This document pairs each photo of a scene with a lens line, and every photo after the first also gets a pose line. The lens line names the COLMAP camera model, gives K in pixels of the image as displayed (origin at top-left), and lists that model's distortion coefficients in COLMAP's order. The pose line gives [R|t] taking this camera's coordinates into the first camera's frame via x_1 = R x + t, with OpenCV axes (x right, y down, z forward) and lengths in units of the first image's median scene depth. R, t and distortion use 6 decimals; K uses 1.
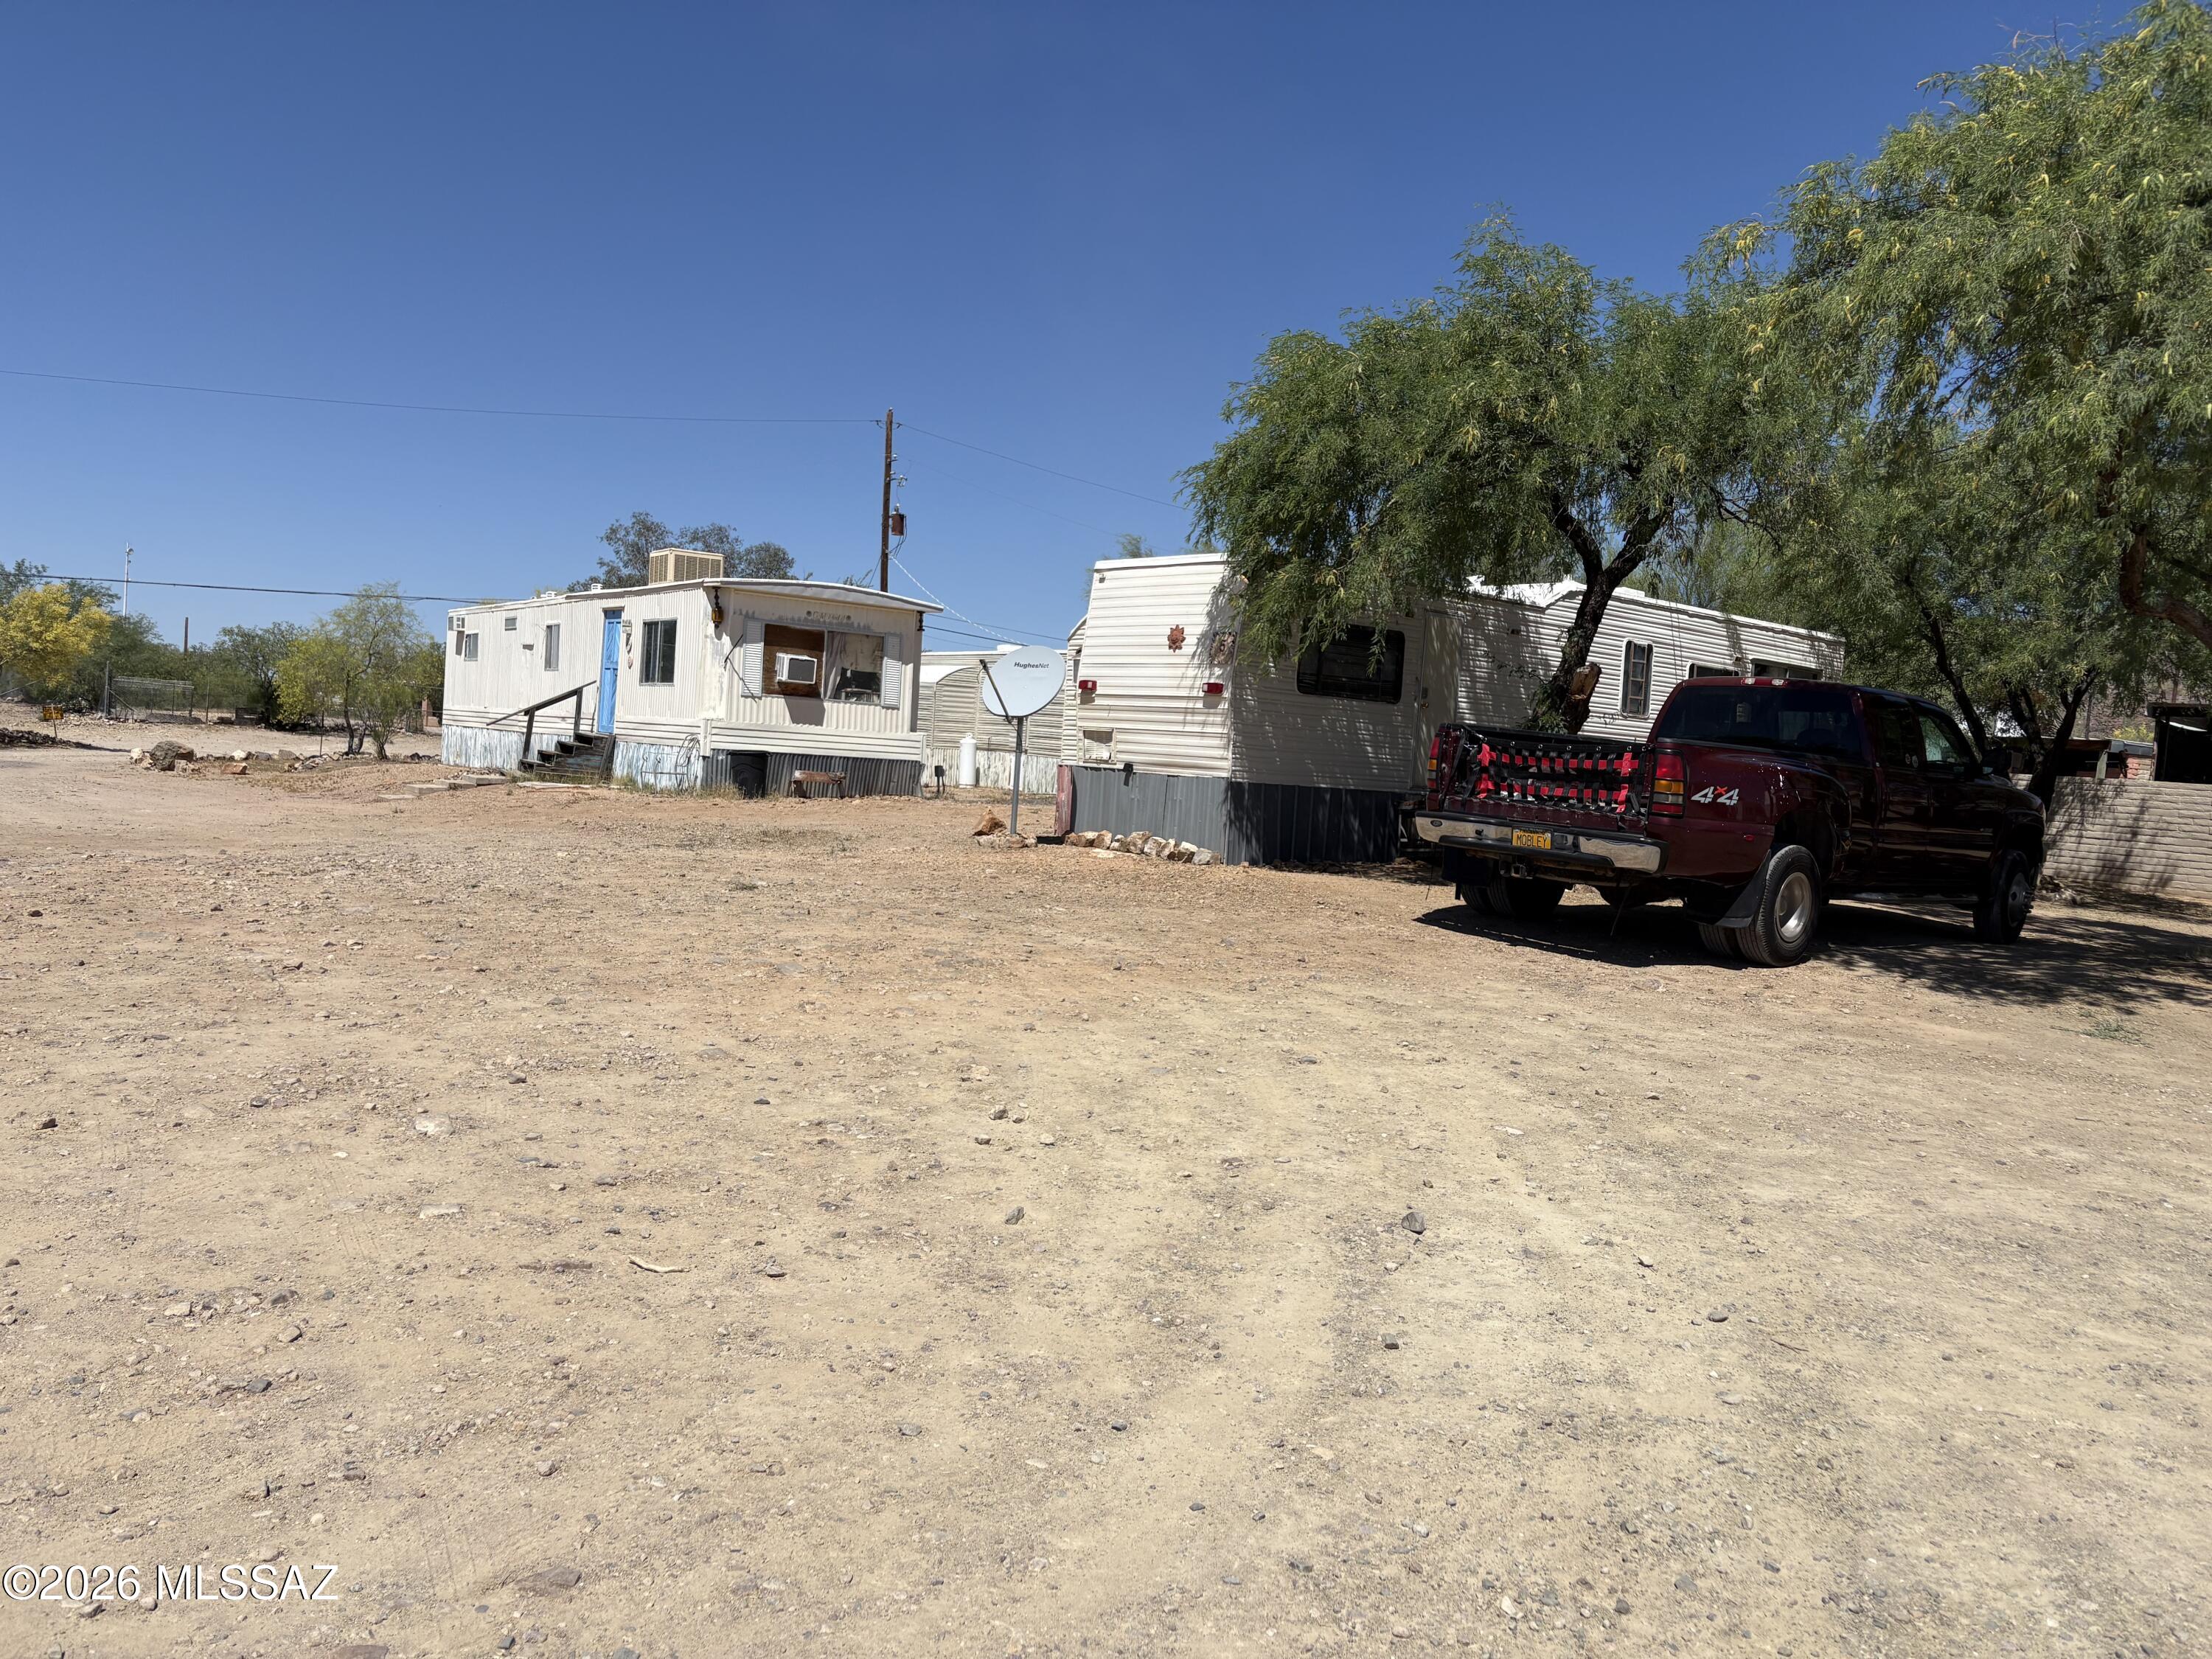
lens RADIAL K [[1669.2, 0, 1111.8], [0, 1669.2, 831.8], [0, 0, 1]] dist [0.024547, -0.018961]
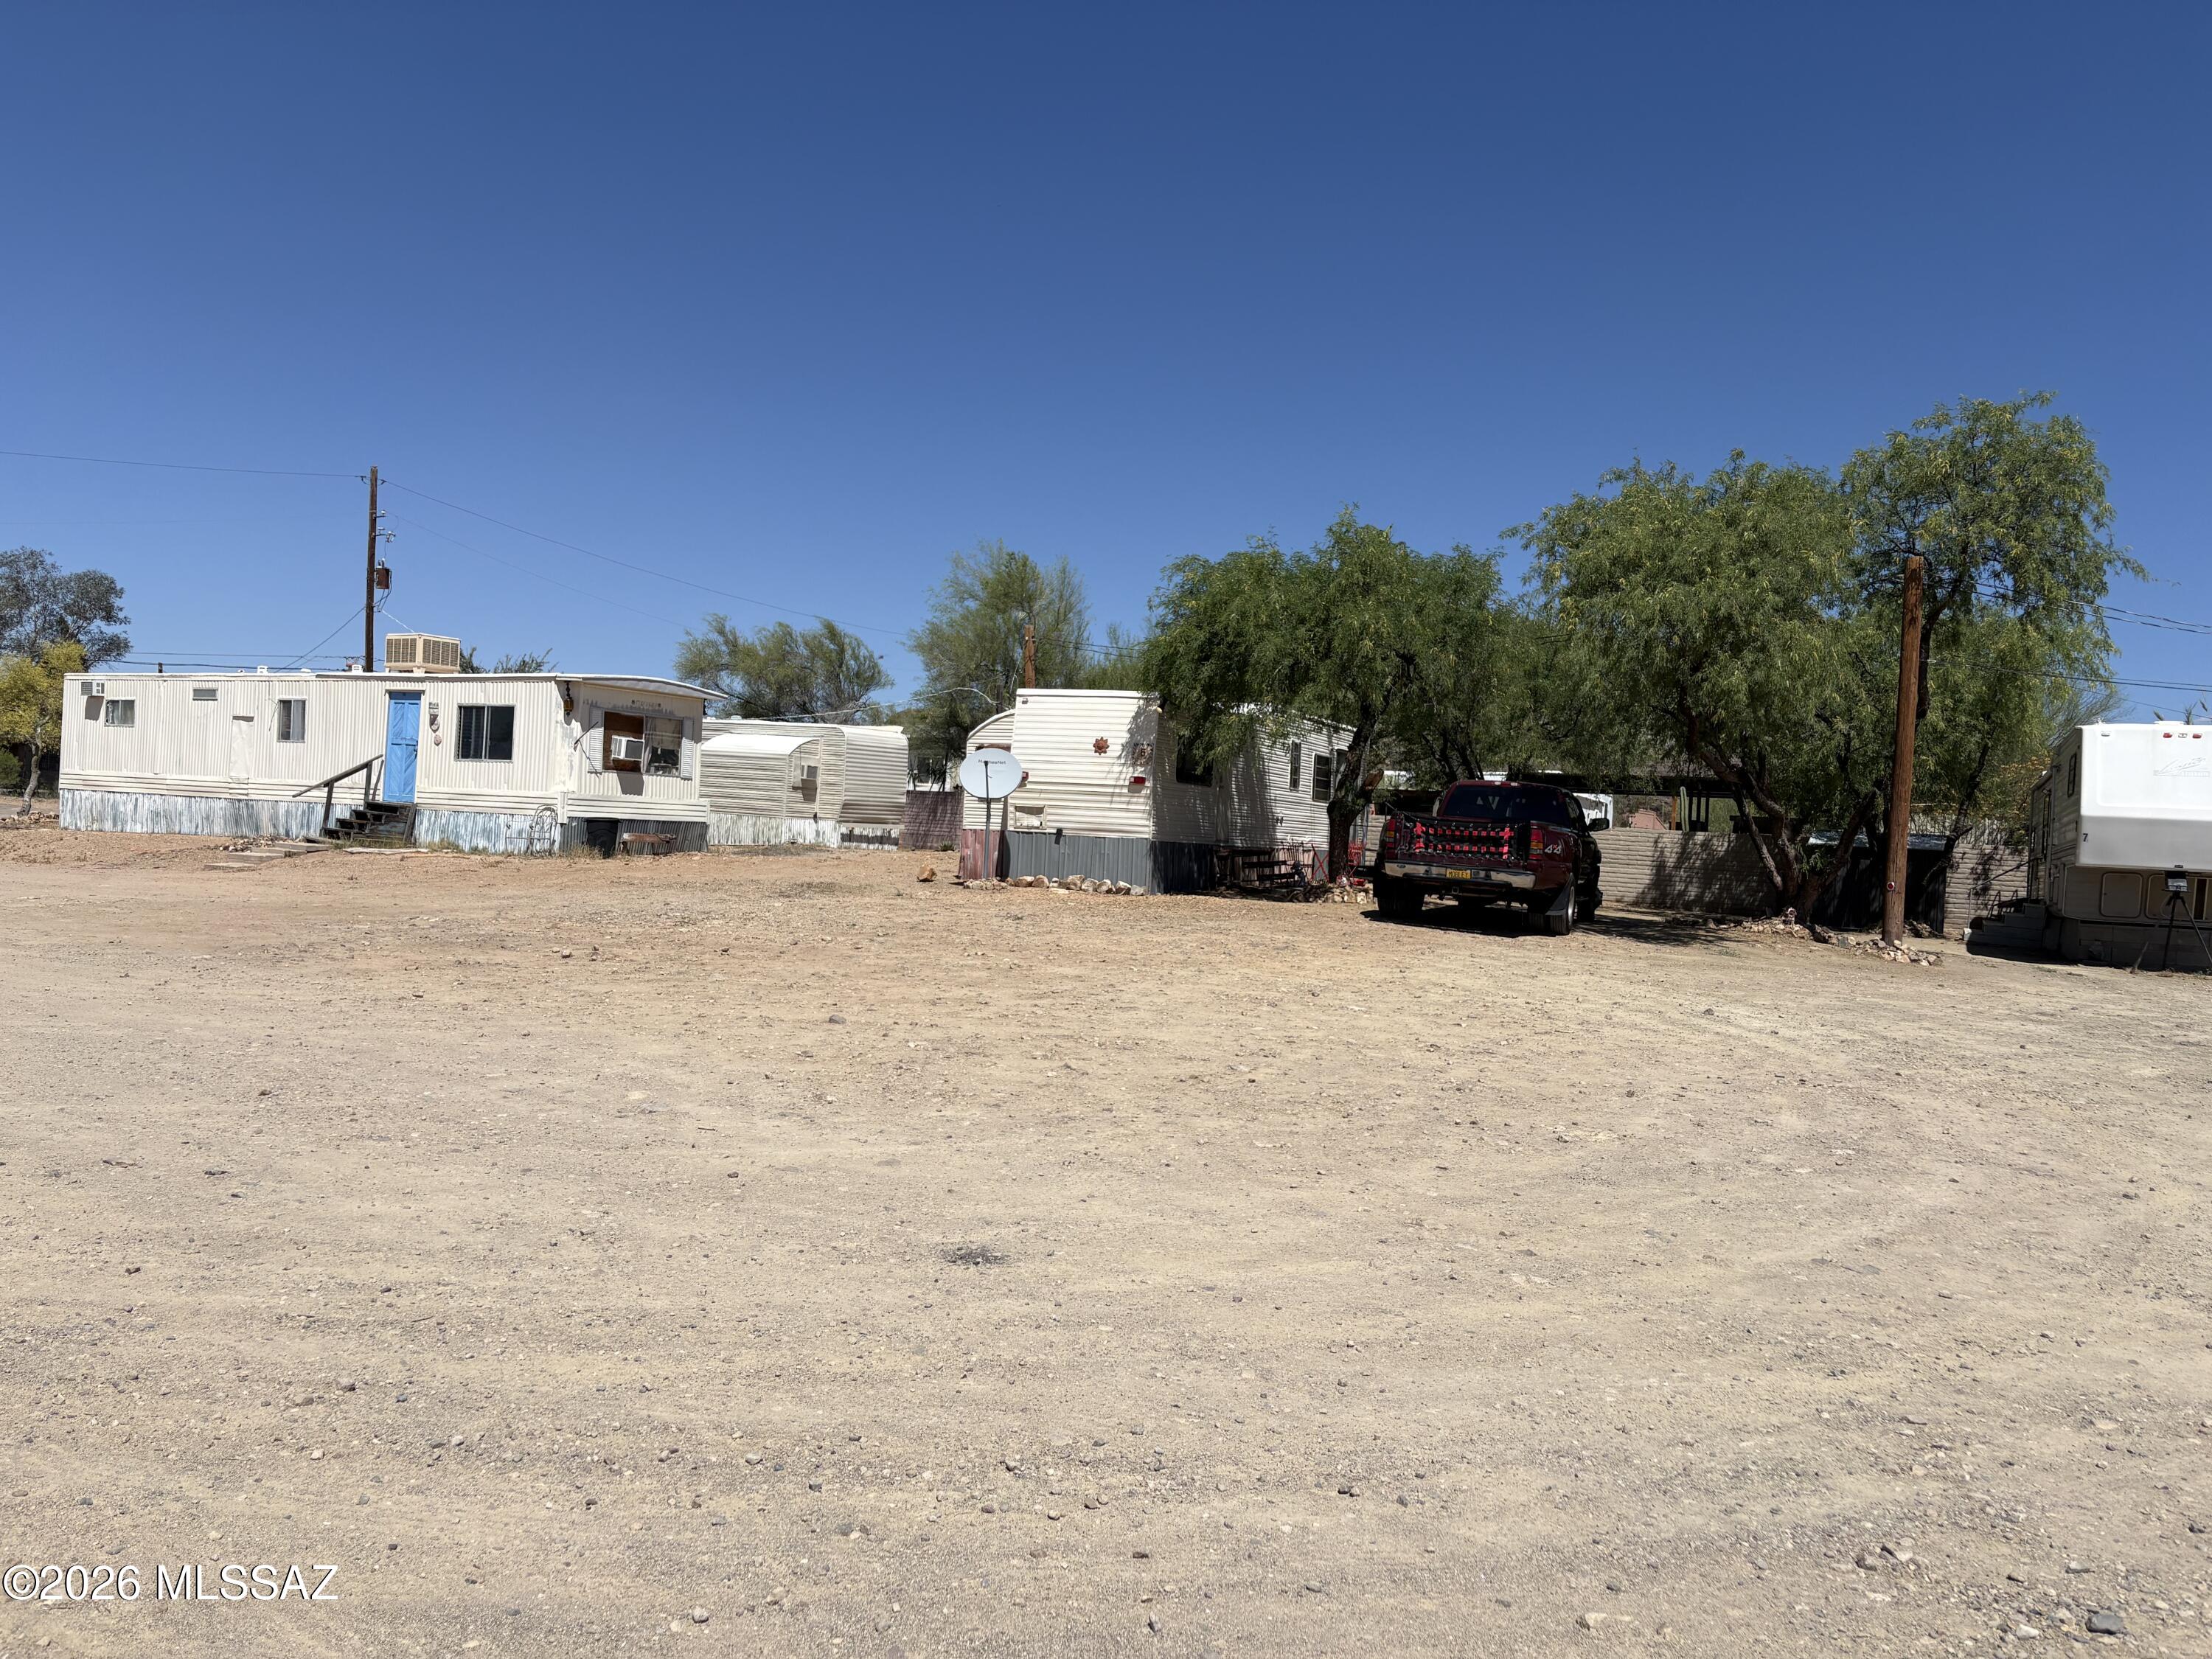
lens RADIAL K [[1669.2, 0, 1093.2], [0, 1669.2, 823.2], [0, 0, 1]] dist [0.024547, -0.018961]
pose [[0.903581, -0.019432, 0.427976, -0.578770], [0.029052, 0.999451, -0.015958, -0.021493], [-0.427431, 0.026853, 0.903649, -0.331693]]
